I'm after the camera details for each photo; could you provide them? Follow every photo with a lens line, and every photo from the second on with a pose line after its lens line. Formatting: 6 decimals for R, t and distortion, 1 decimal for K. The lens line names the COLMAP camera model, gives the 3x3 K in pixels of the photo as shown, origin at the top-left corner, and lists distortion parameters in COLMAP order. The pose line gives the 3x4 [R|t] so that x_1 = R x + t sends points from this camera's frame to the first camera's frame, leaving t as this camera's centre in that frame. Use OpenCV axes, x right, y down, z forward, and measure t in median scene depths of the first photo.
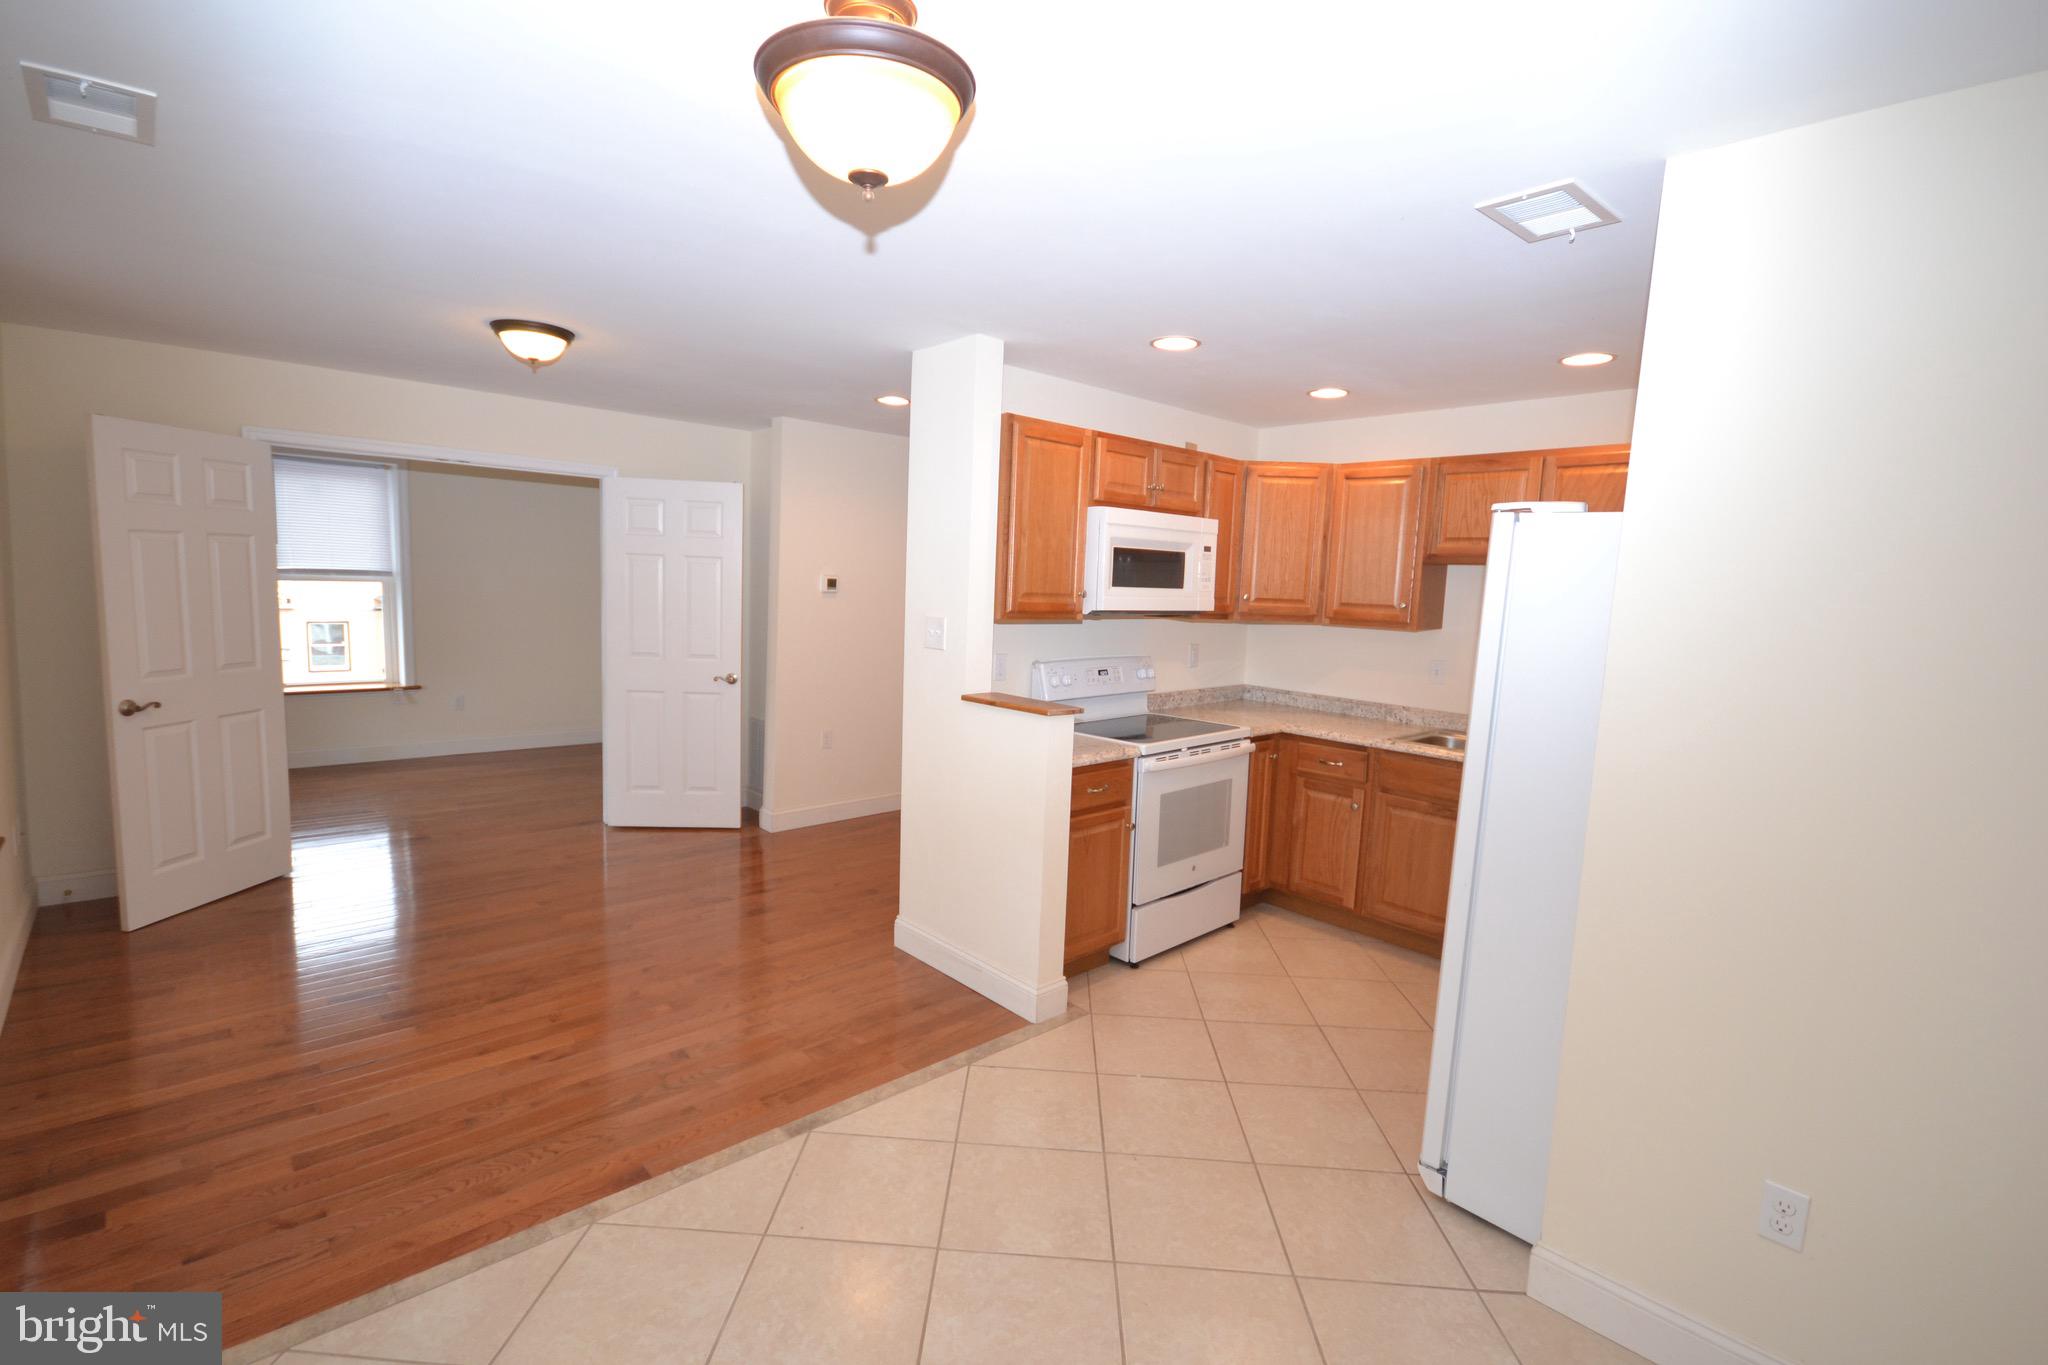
lens RADIAL K [[919.9, 0, 1010.3], [0, 919.9, 682.6], [0, 0, 1]] dist [0.004684, -0.002918]
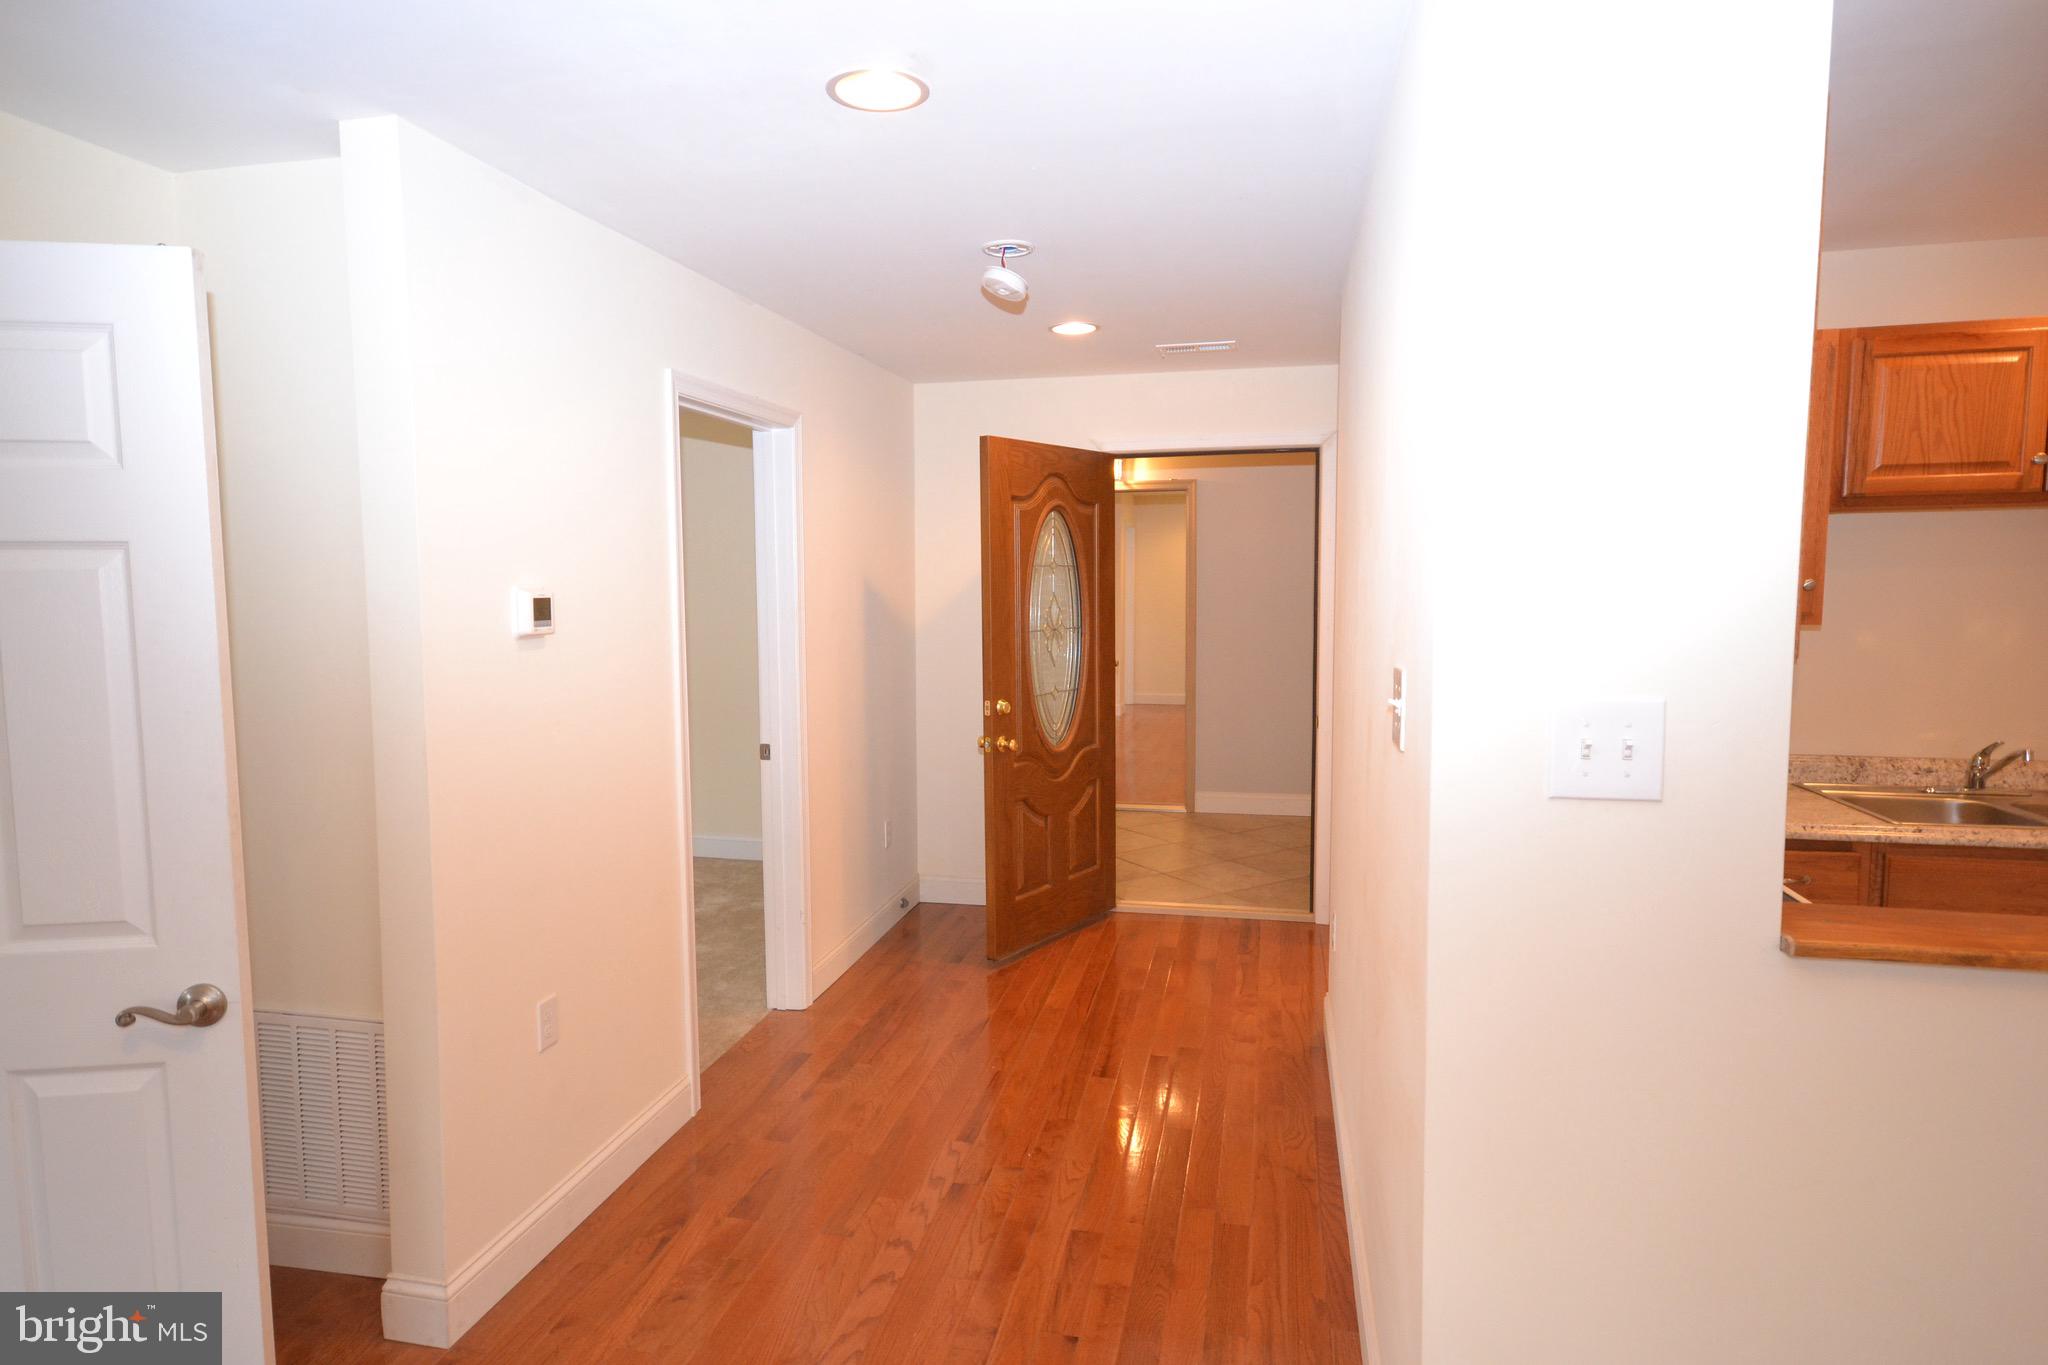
lens RADIAL K [[1121.3, 0, 1012.6], [0, 1121.3, 672.2], [0, 0, 1]] dist [0.023928, -0.003798]
pose [[0.831322, -0.094338, 0.547726, -0.403262], [0.105421, 0.994364, 0.011260, -0.094254], [-0.545701, 0.048382, 0.836582, 0.715243]]
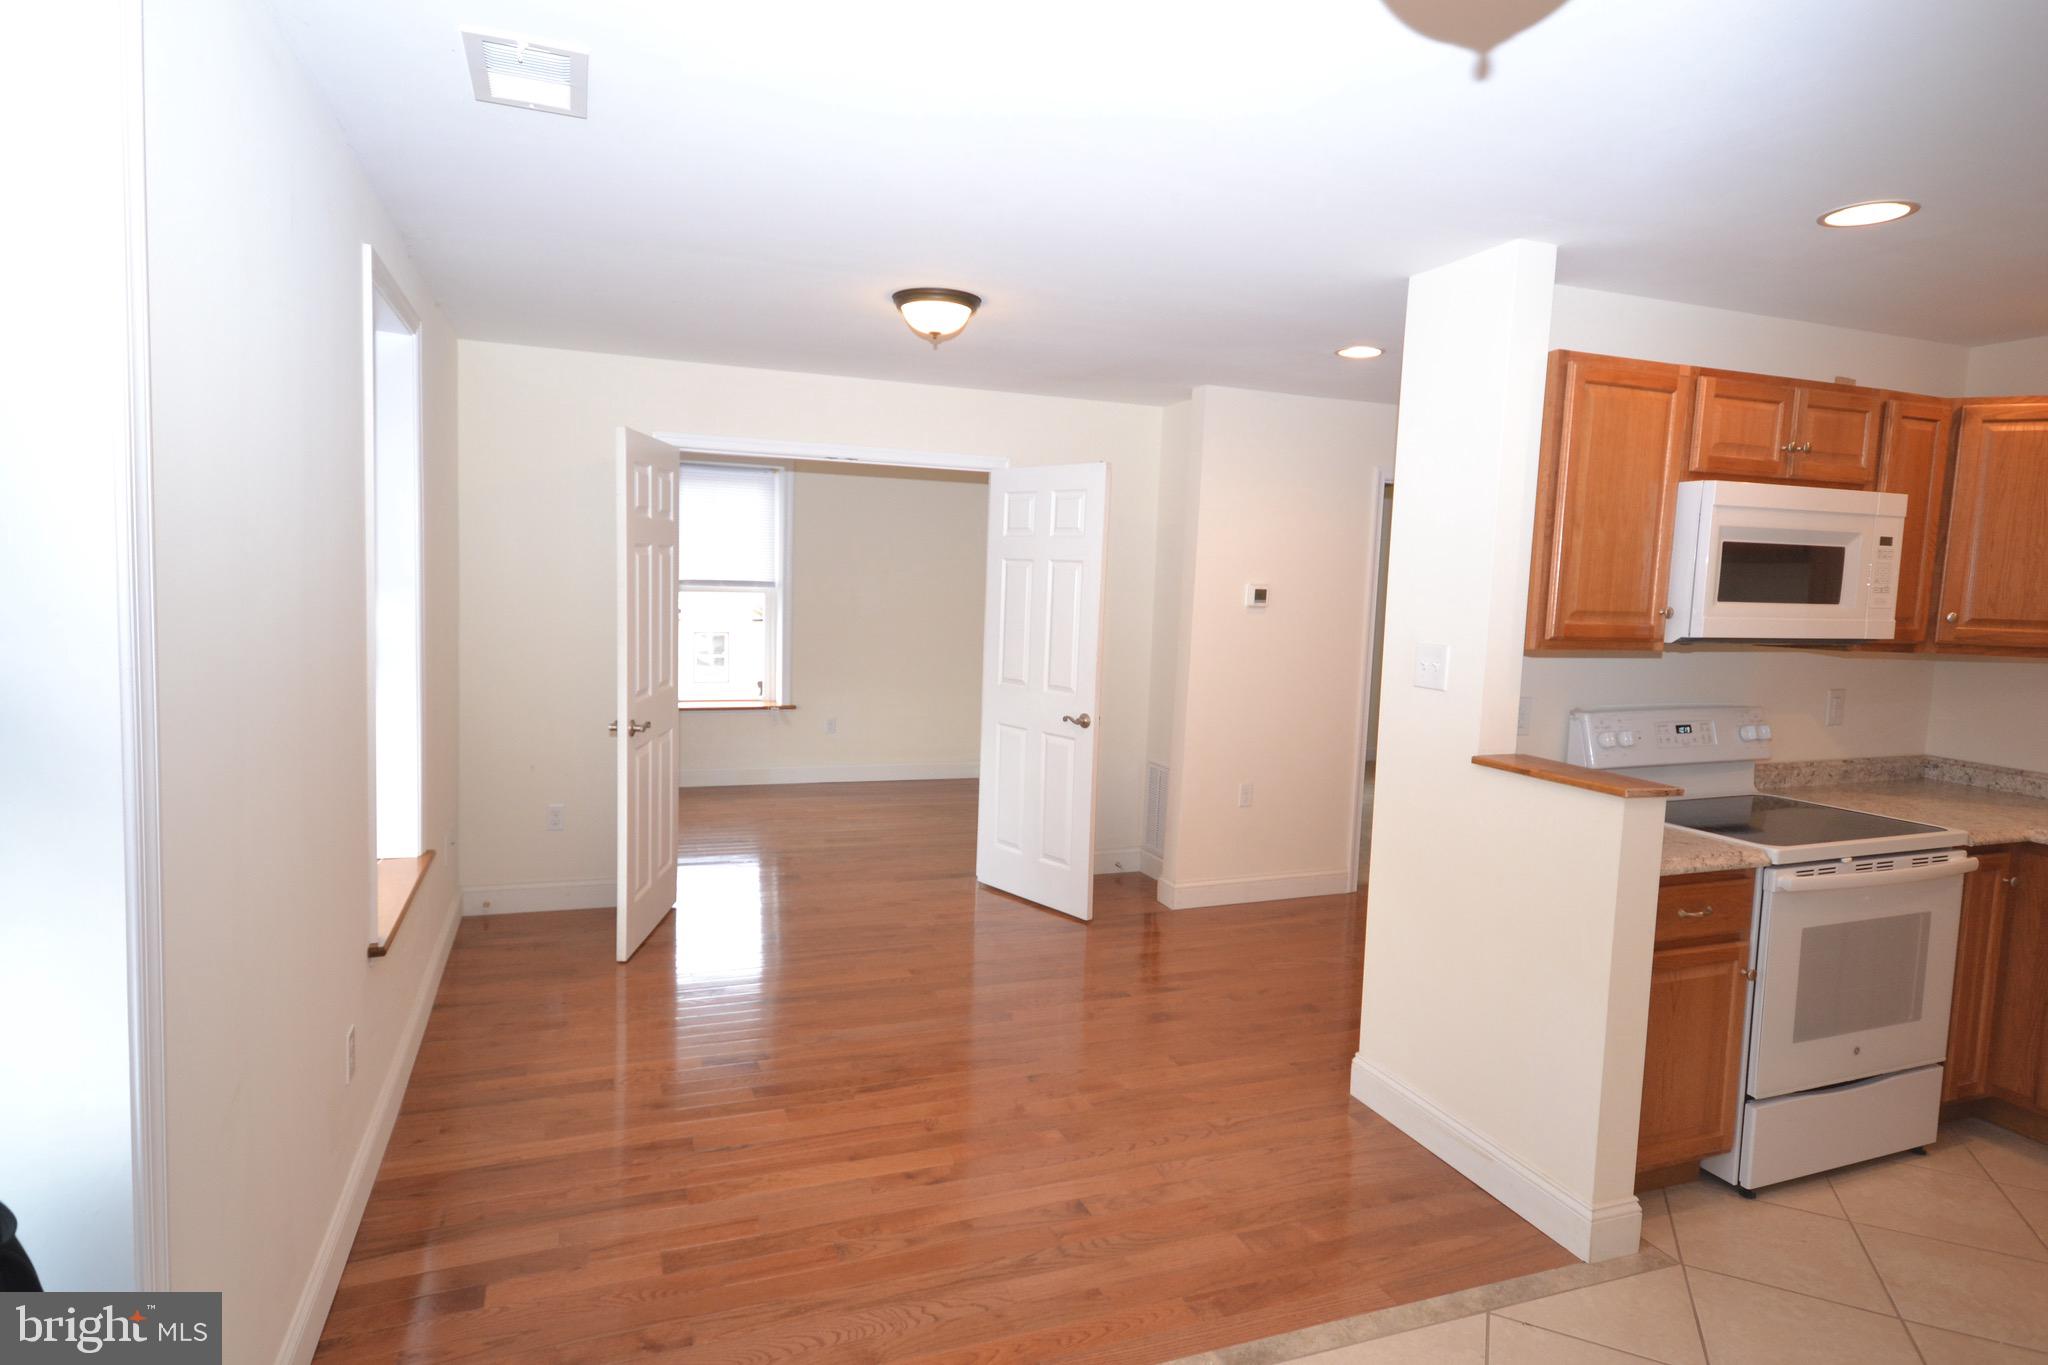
lens RADIAL K [[1121.3, 0, 1012.2], [0, 1121.3, 681.4], [0, 0, 1]] dist [0.023928, -0.003798]
pose [[0.930861, 0.027794, -0.364314, -0.058931], [-0.037598, 0.999096, -0.019842, -0.011852], [0.363434, 0.032168, 0.931065, 0.064995]]
